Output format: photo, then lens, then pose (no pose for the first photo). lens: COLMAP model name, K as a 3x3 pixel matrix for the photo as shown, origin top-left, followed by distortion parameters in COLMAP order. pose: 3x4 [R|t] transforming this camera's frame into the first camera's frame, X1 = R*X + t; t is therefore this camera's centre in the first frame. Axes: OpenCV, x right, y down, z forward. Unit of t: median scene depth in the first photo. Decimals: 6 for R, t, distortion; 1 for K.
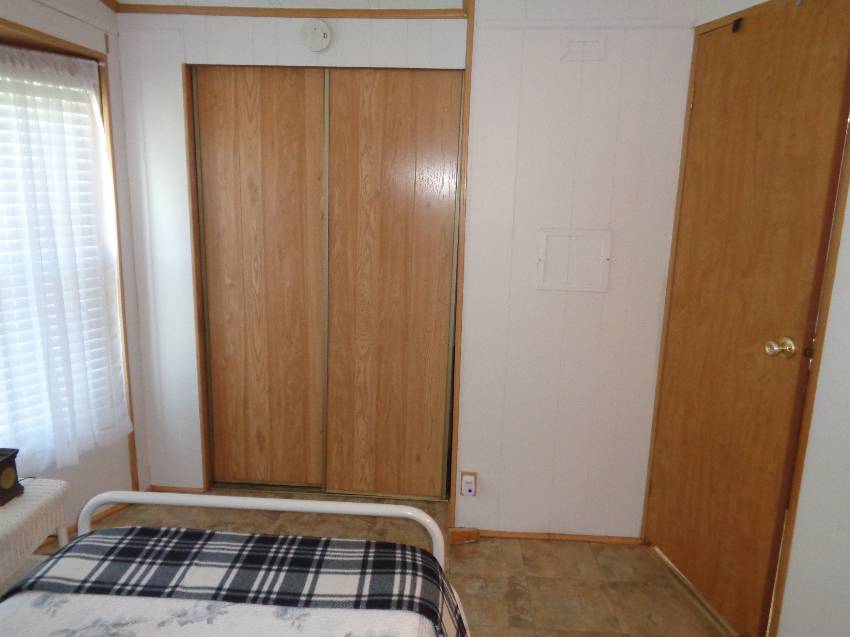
lens RADIAL K [[628.3, 0, 425.0], [0, 628.3, 318.5], [0, 0, 1]] dist [-0.006726, 0.001042]
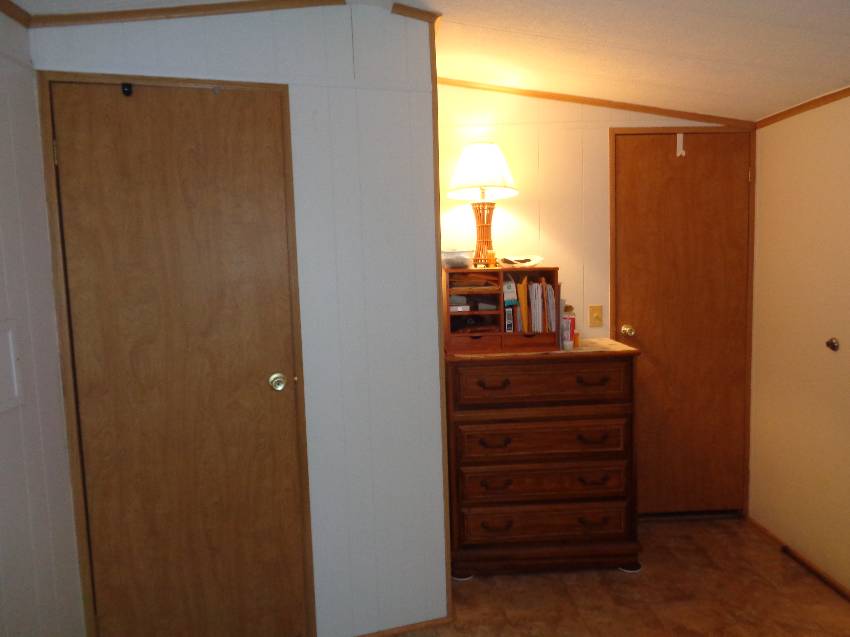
lens RADIAL K [[617.0, 0, 428.2], [0, 617.0, 334.0], [0, 0, 1]] dist [-0.002292, -0.001192]
pose [[-0.117717, -0.134447, 0.983904, -0.559577], [0.230231, 0.960102, 0.158740, -0.149779], [-0.965990, 0.245211, -0.082066, 0.733797]]
